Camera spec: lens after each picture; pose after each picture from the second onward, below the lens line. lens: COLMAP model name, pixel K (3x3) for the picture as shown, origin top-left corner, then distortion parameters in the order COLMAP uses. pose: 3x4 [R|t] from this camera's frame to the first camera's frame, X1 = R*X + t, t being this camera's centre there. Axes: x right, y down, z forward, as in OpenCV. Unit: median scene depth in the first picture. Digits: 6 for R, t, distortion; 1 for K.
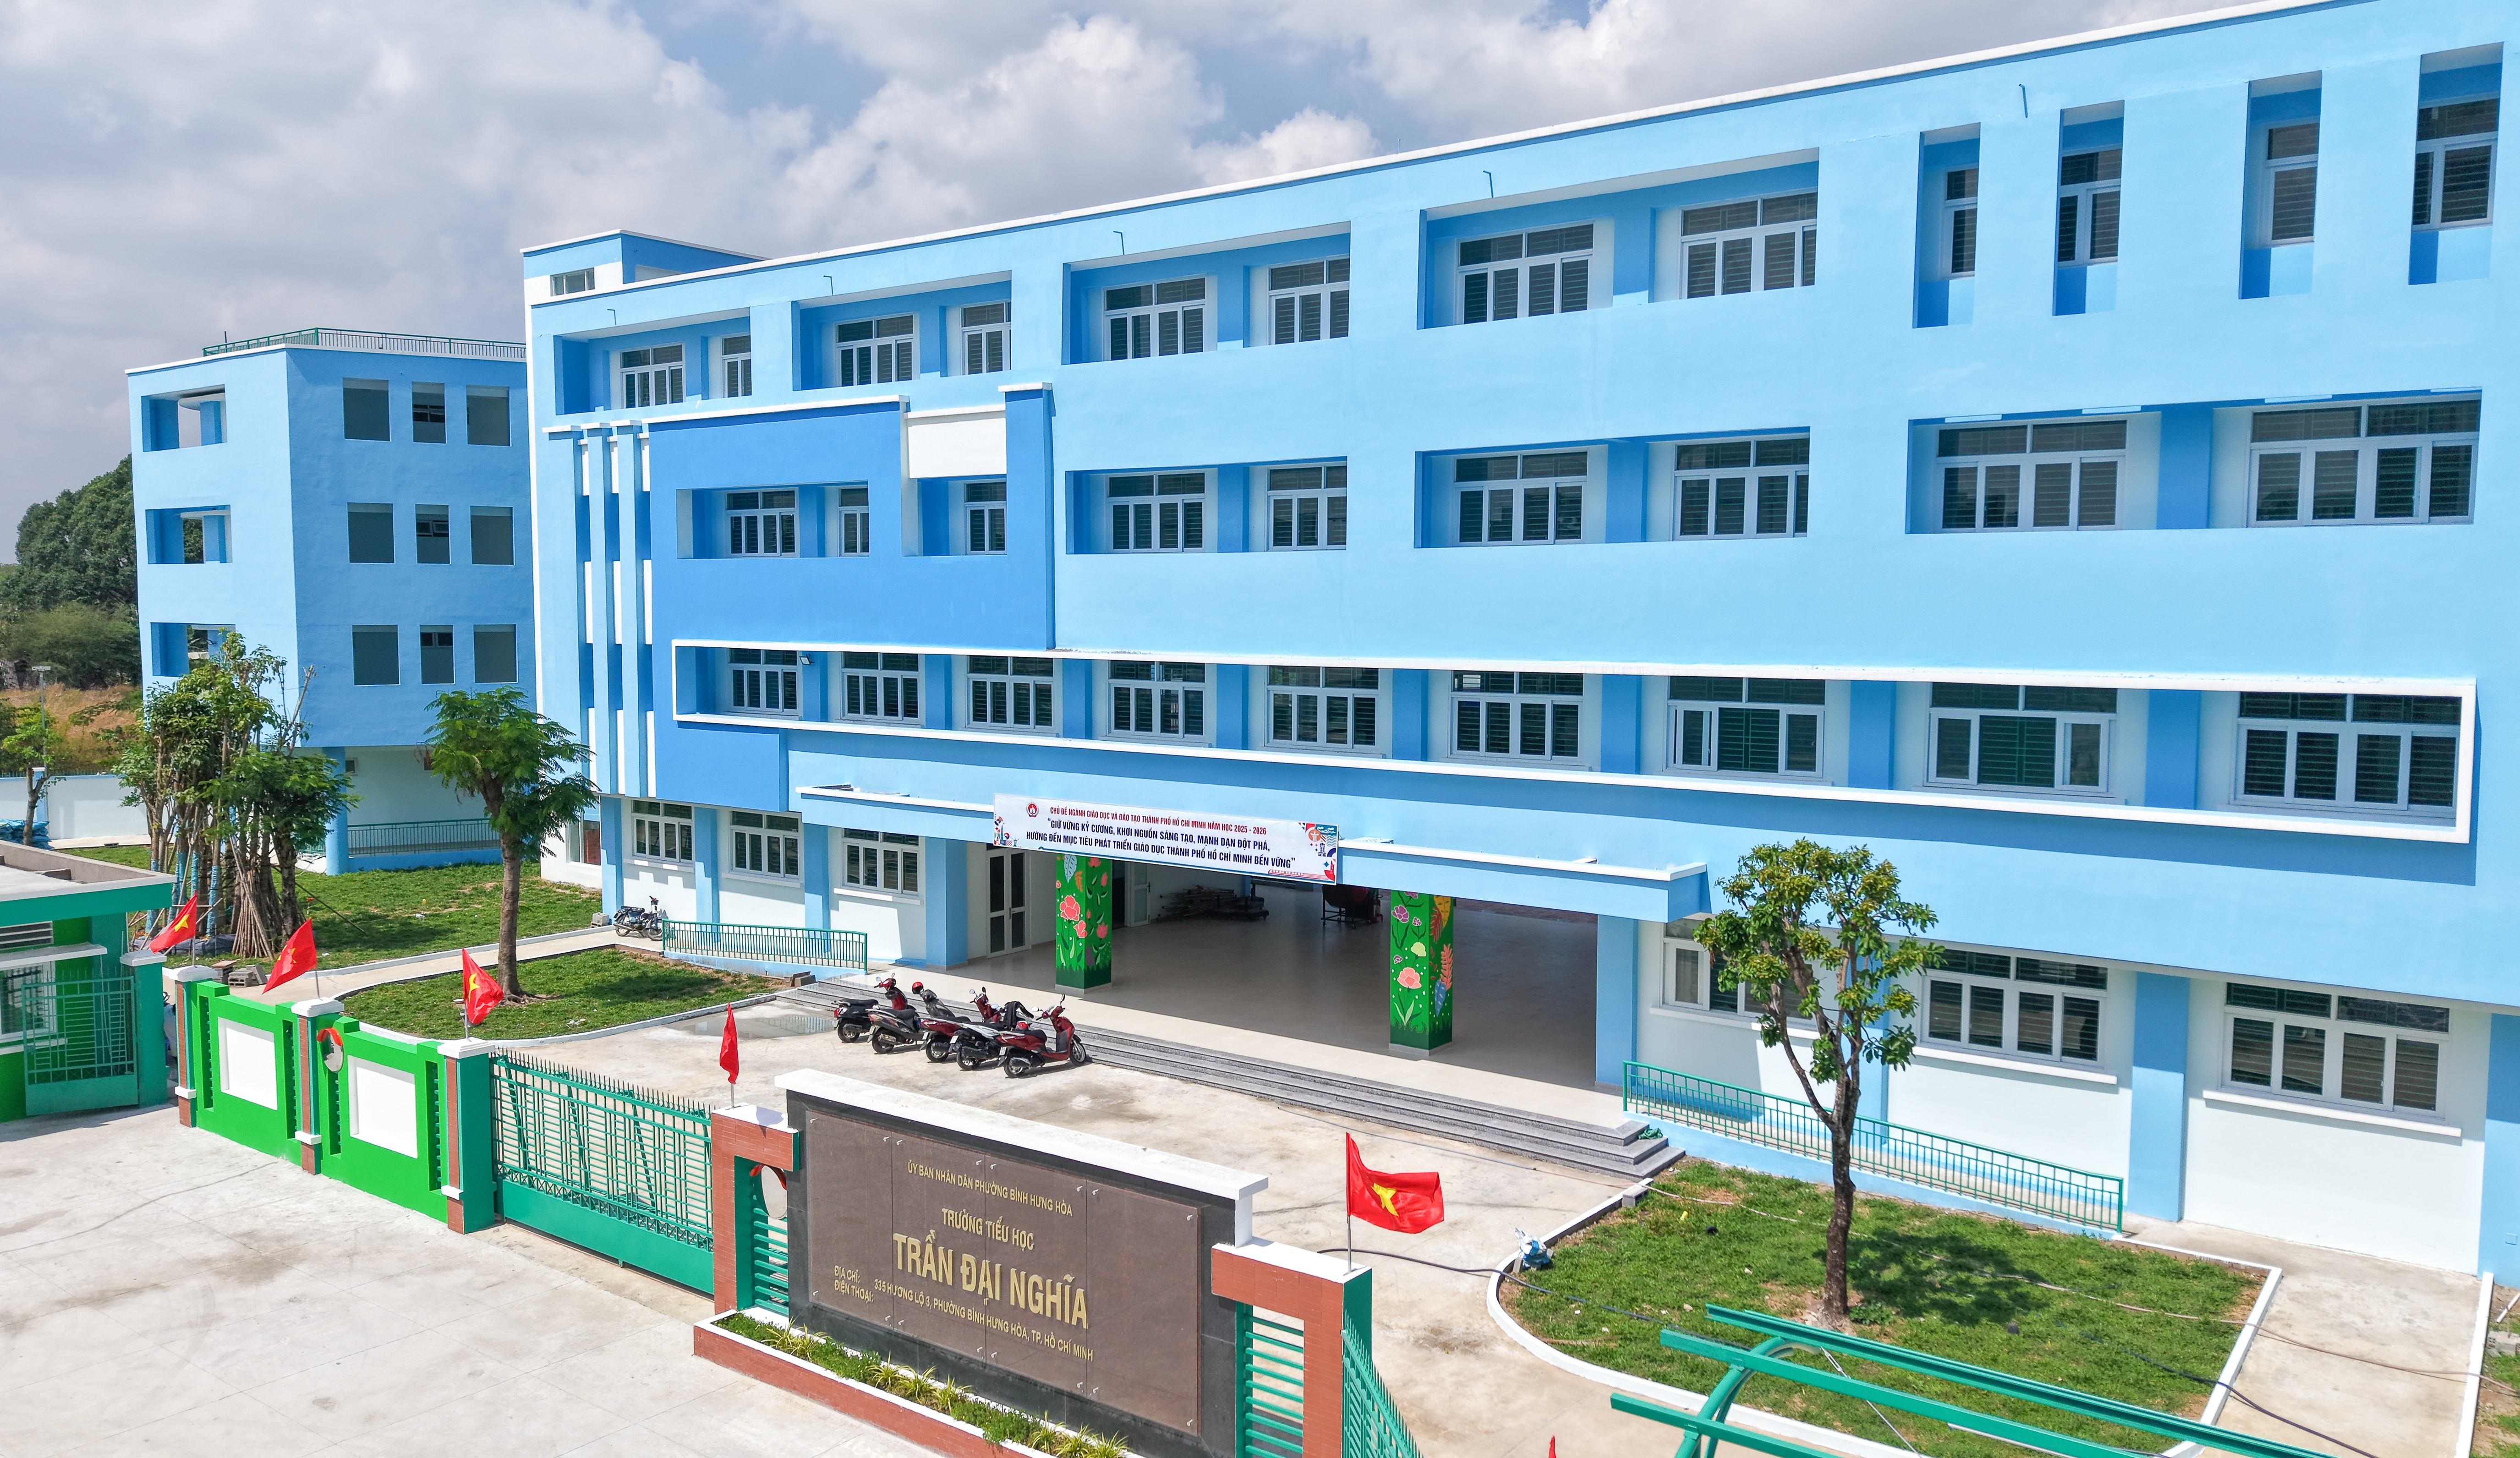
lens RADIAL K [[1758.6, 0, 1263.6], [0, 1758.6, 716.9], [0, 0, 1]] dist [0.050698, -0.091177]
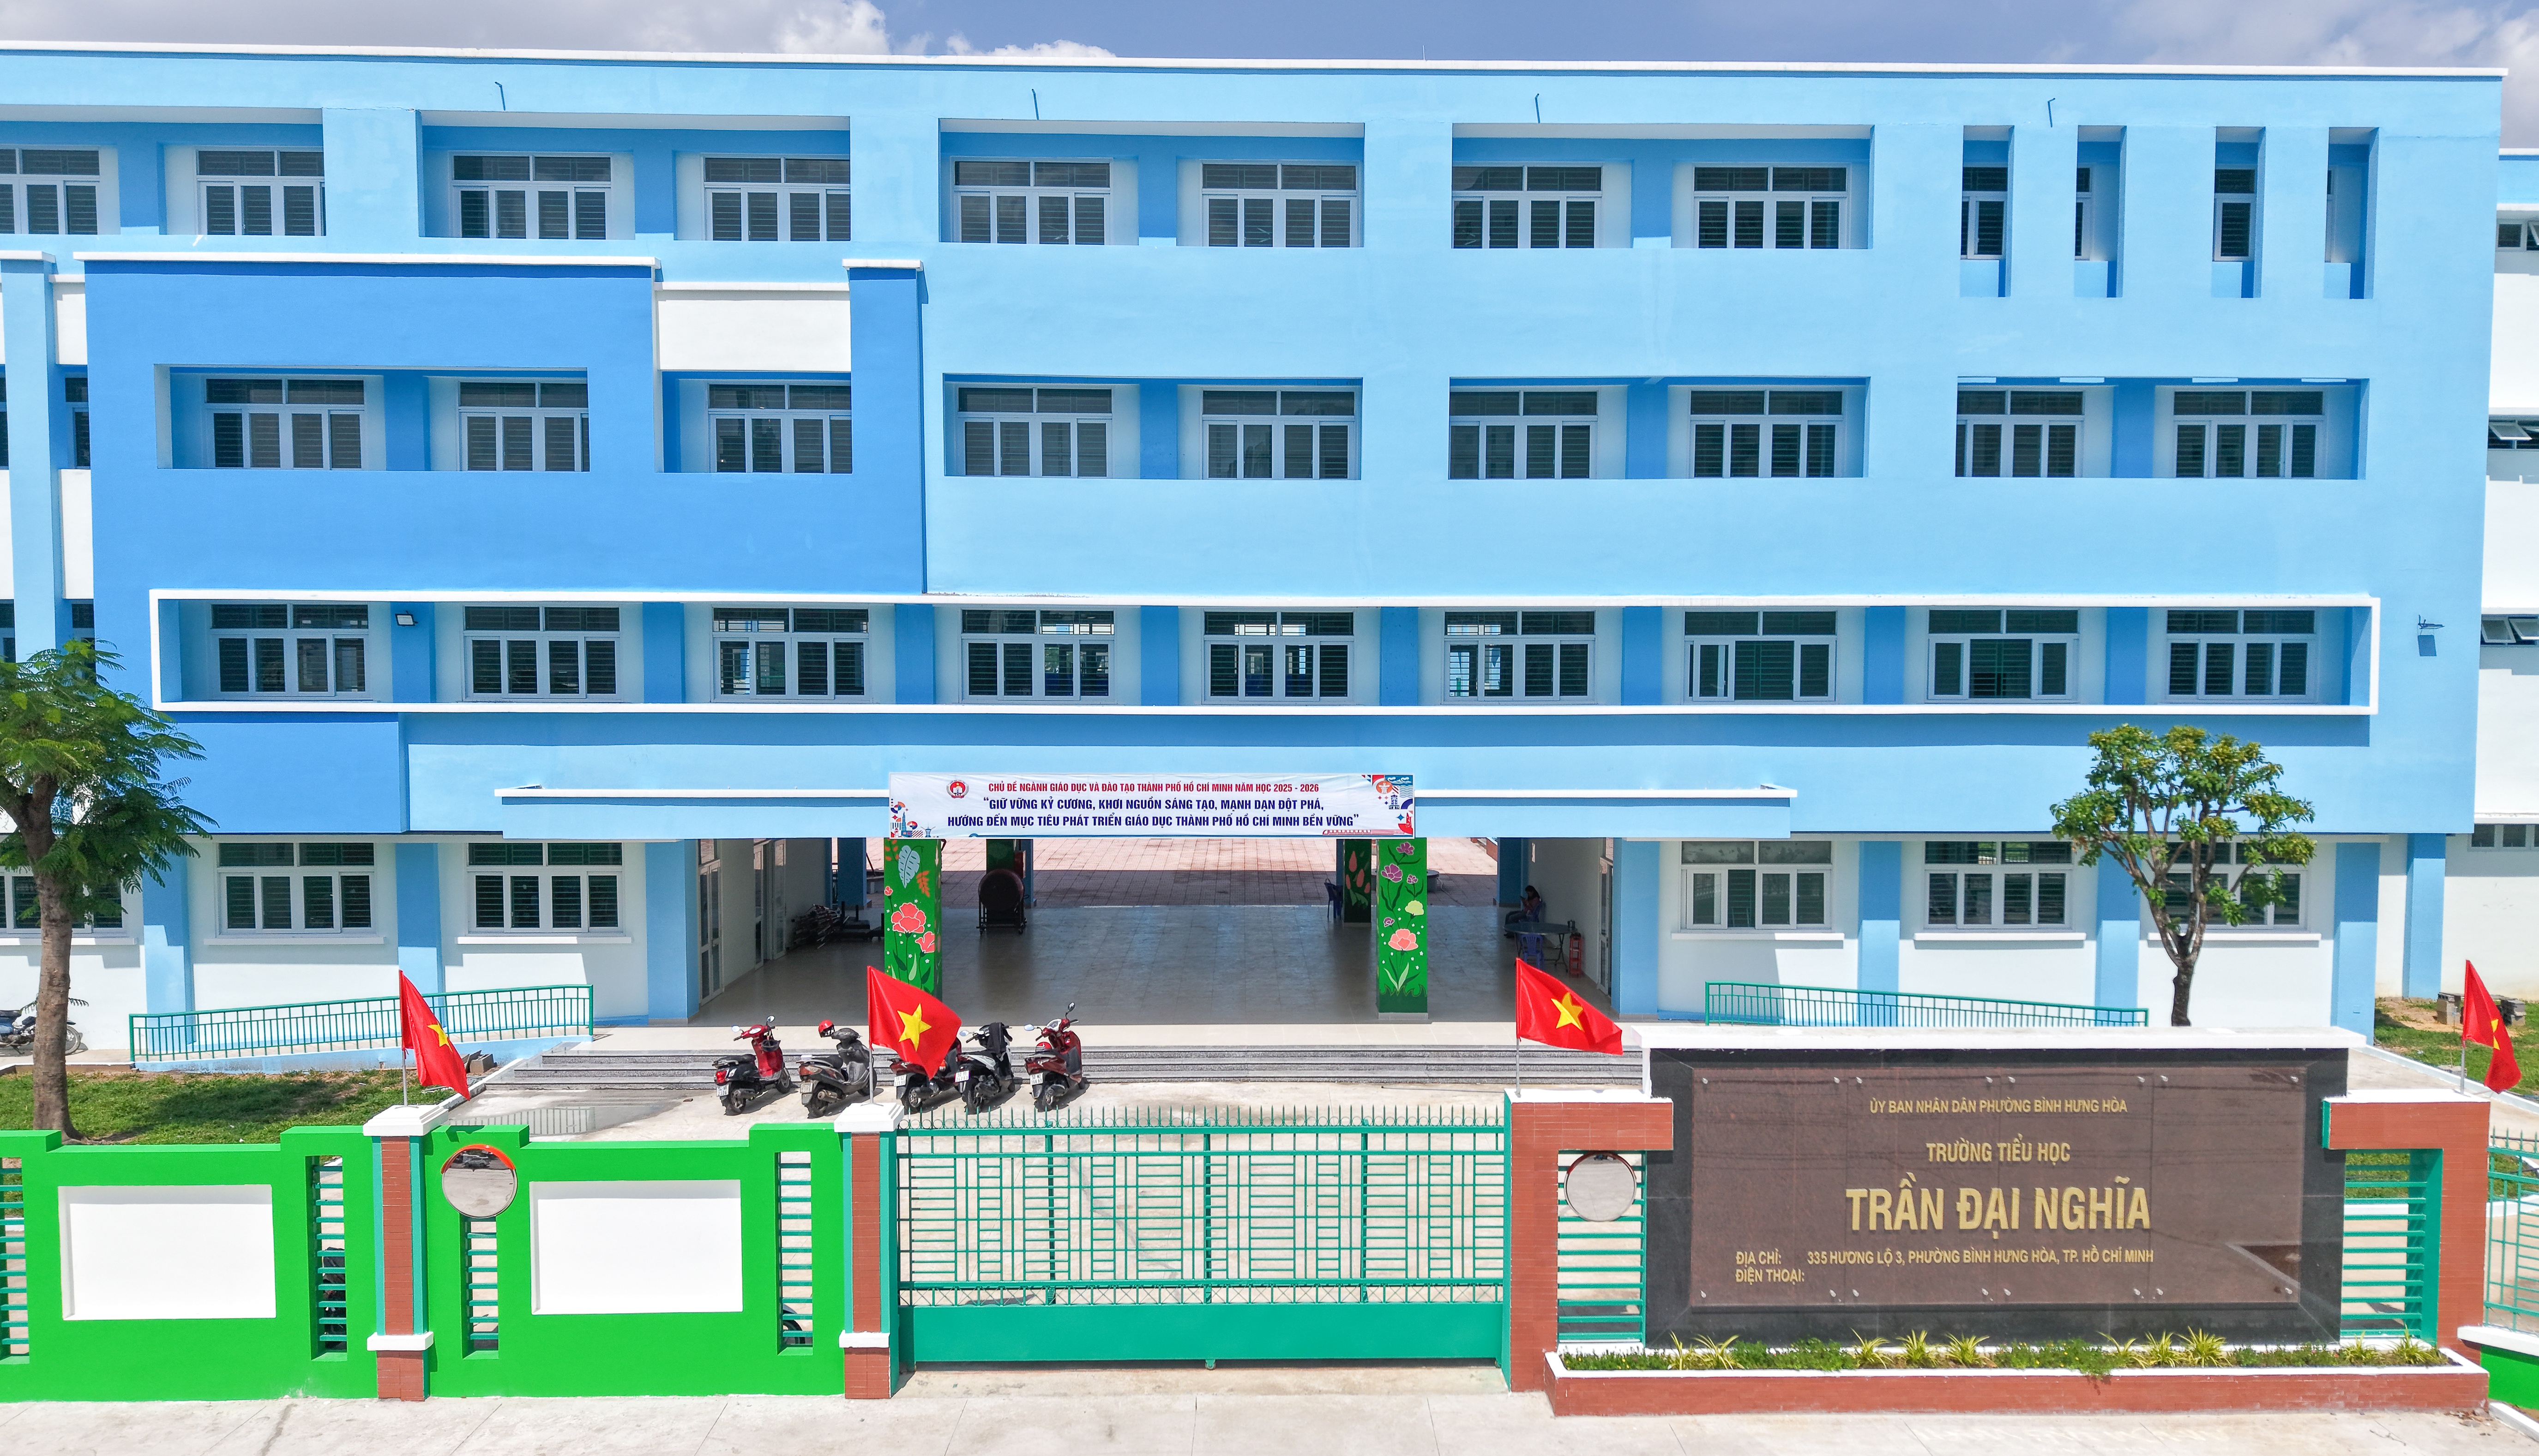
lens RADIAL K [[1831.4, 0, 1269.5], [0, 1831.4, 728.0], [0, 0, 1]] dist [0.006351, -0.000715]
pose [[0.793161, -0.030120, 0.608267, -0.596747], [0.038416, 0.999262, -0.000612, 0.034861], [-0.607800, 0.023852, 0.793732, 0.281282]]
